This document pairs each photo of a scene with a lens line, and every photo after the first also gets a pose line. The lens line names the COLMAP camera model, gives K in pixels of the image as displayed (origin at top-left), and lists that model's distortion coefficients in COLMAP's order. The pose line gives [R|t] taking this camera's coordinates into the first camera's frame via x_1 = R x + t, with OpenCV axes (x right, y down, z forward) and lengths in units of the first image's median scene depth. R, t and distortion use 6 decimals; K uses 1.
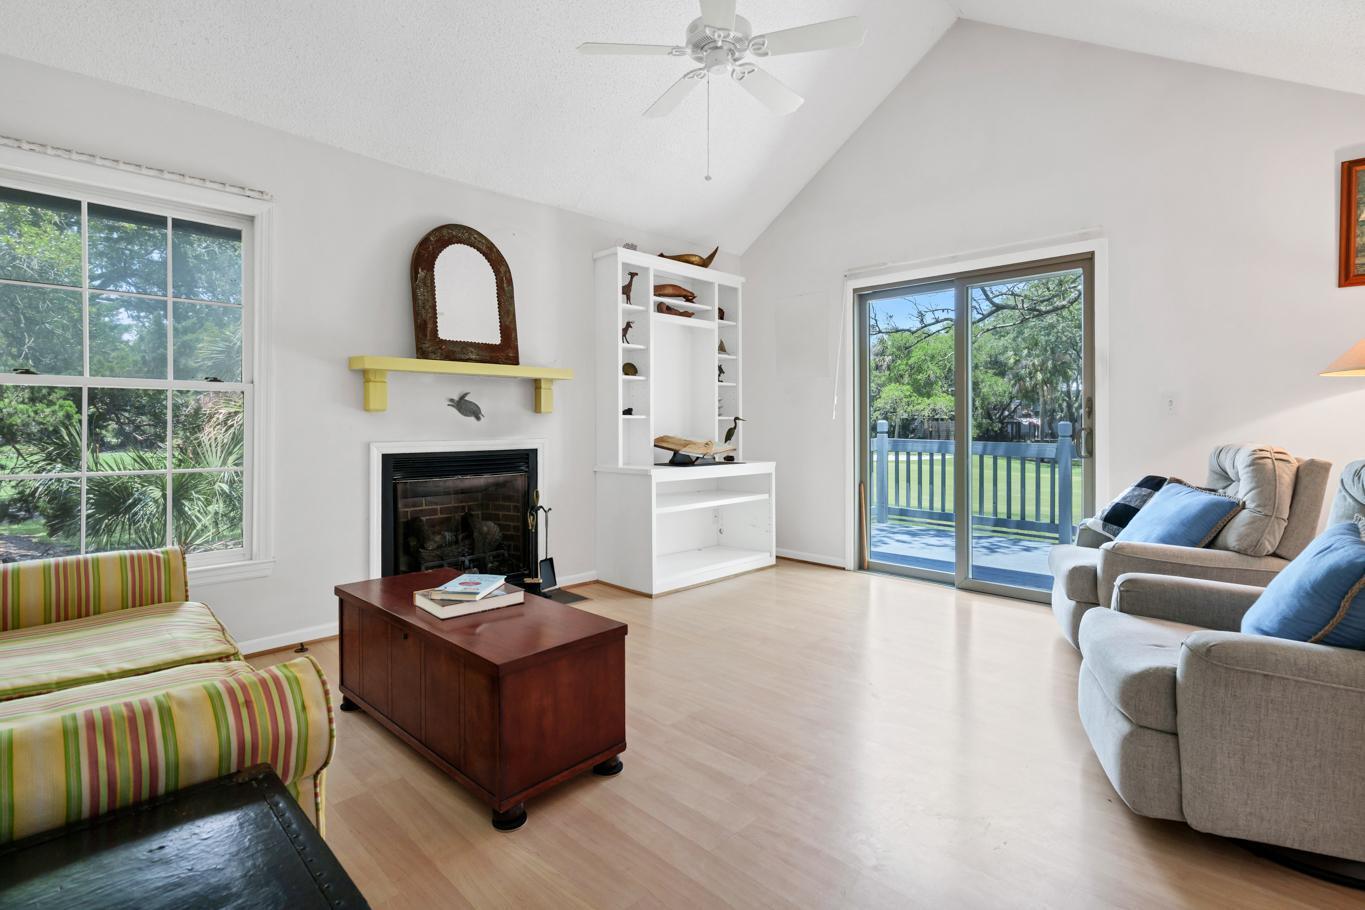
lens RADIAL K [[676.1, 0, 697.9], [0, 676.1, 420.2], [0, 0, 1]] dist [-0.002676, 0.003035]
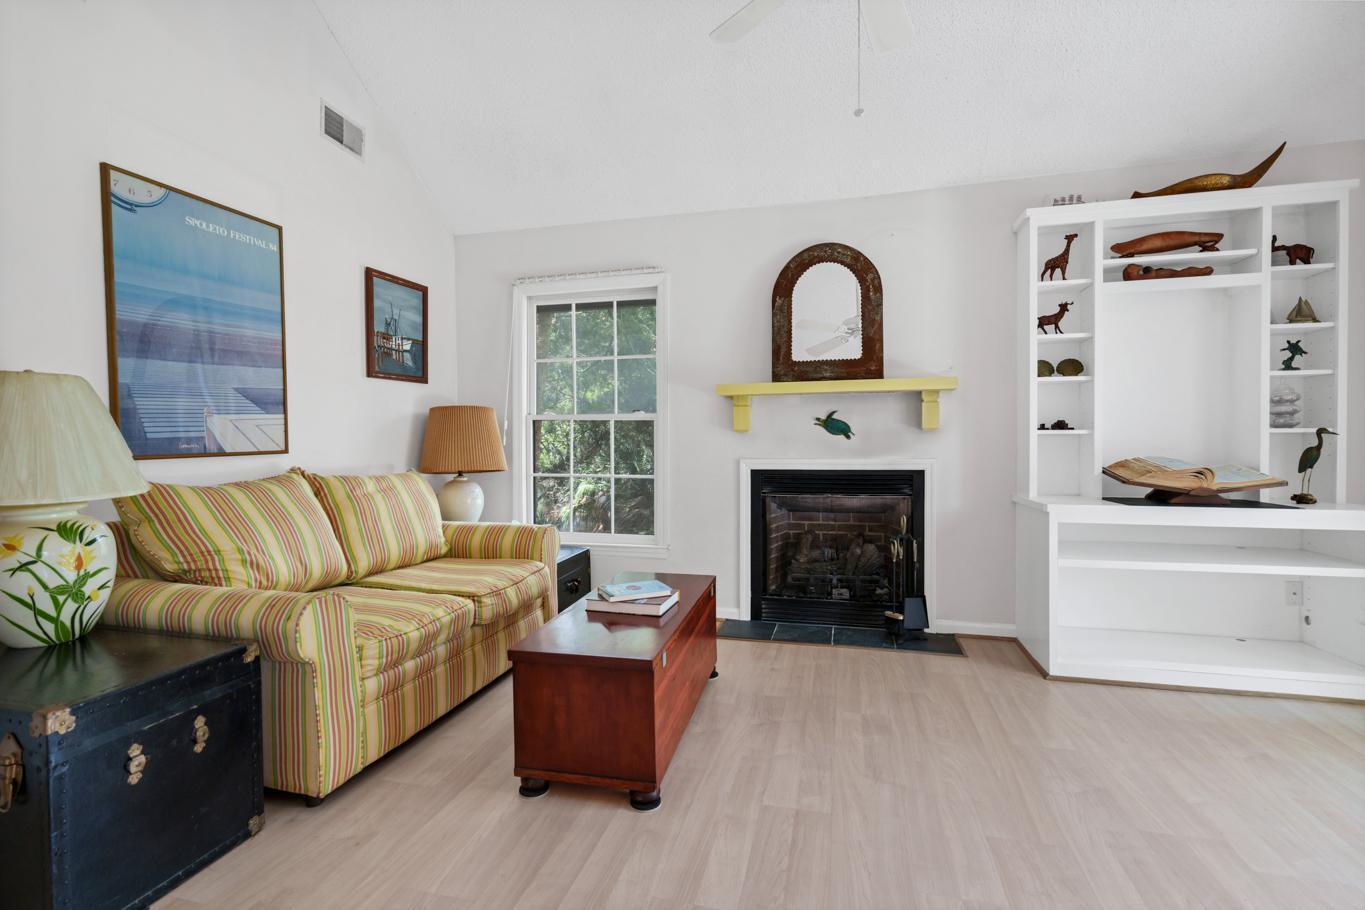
lens RADIAL K [[634.1, 0, 626.0], [0, 634.1, 452.6], [0, 0, 1]] dist [-0.005738, 0.001020]
pose [[0.466937, 0.012761, -0.884199, 0.333932], [0.010457, 0.999746, 0.019951, -0.001506], [0.884229, -0.018562, 0.466685, 0.289850]]
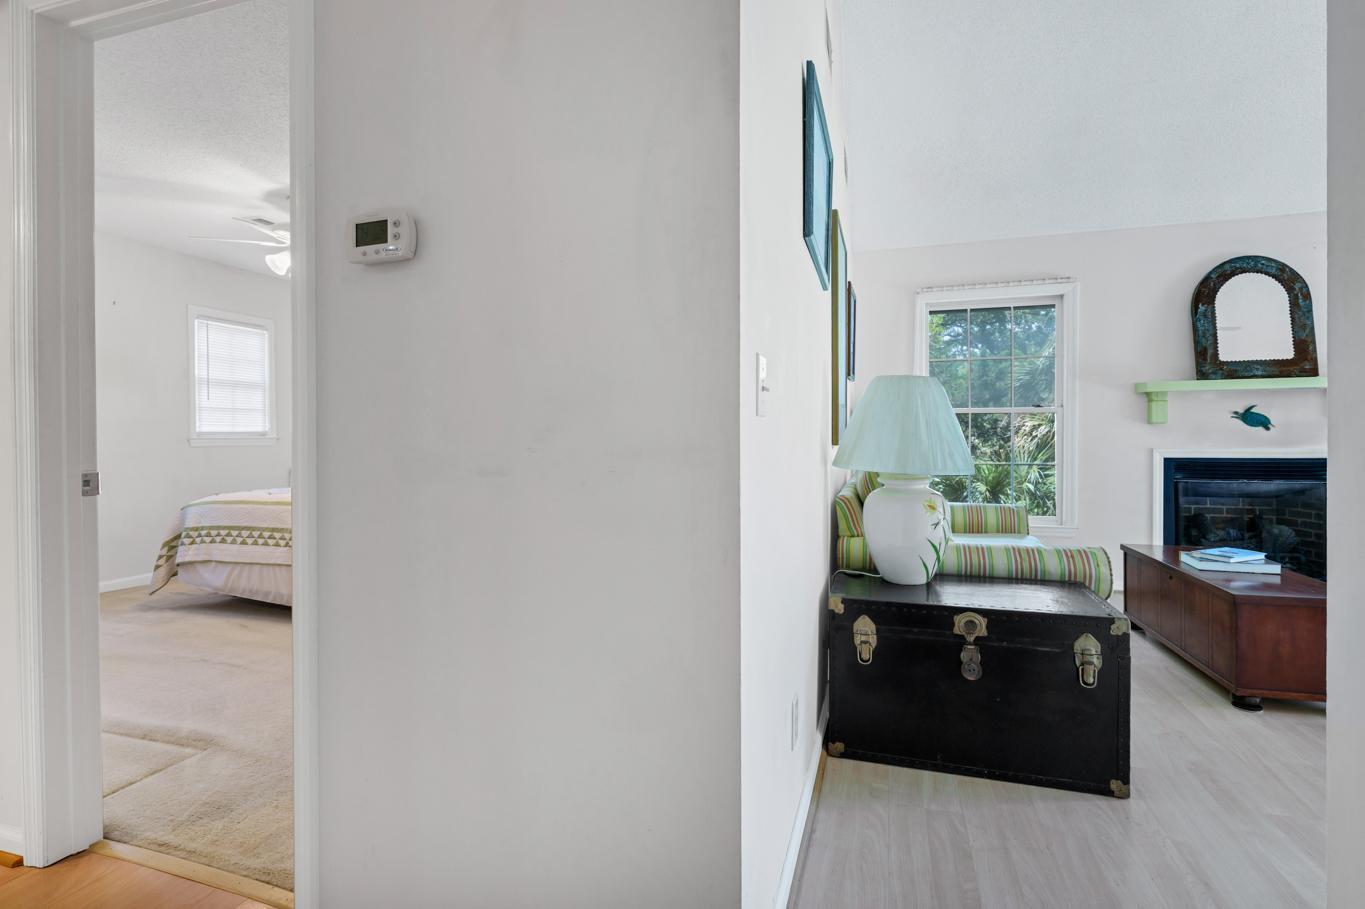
lens RADIAL K [[634.1, 0, 656.4], [0, 634.1, 441.9], [0, 0, 1]] dist [-0.005738, 0.001020]
pose [[0.418089, 0.006961, -0.908380, 0.187523], [0.008536, 0.999896, 0.011591, -0.001329], [0.908366, -0.012599, 0.417986, -0.318798]]
